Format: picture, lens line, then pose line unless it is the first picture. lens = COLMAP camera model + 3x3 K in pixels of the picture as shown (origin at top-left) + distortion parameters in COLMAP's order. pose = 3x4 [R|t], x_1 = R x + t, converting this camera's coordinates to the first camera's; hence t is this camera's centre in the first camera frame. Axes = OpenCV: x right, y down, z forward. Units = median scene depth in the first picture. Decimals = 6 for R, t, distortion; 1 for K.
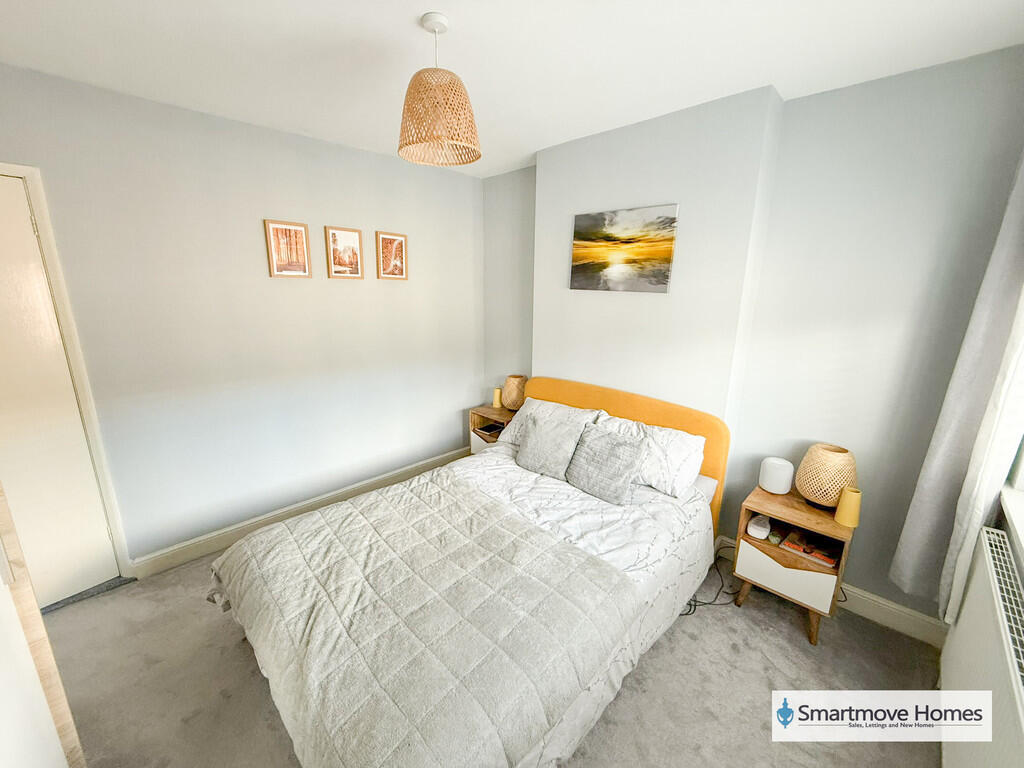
lens RADIAL K [[408.1, 0, 513.9], [0, 408.1, 380.1], [0, 0, 1]] dist [-0.000490, -0.000185]
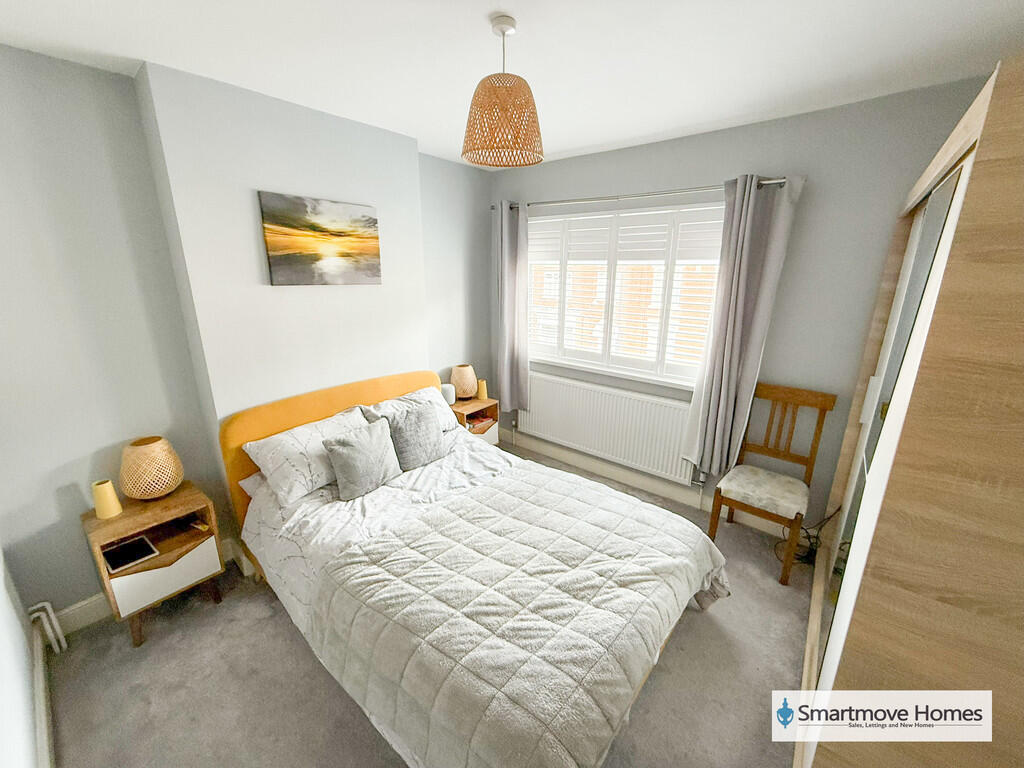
lens RADIAL K [[408.6, 0, 508.3], [0, 408.6, 382.6], [0, 0, 1]] dist [0.001061, -0.000240]
pose [[-0.075564, -0.279804, 0.957079, -0.789872], [0.226010, 0.930037, 0.289743, -0.194634], [-0.971190, 0.238203, -0.007039, 0.675835]]
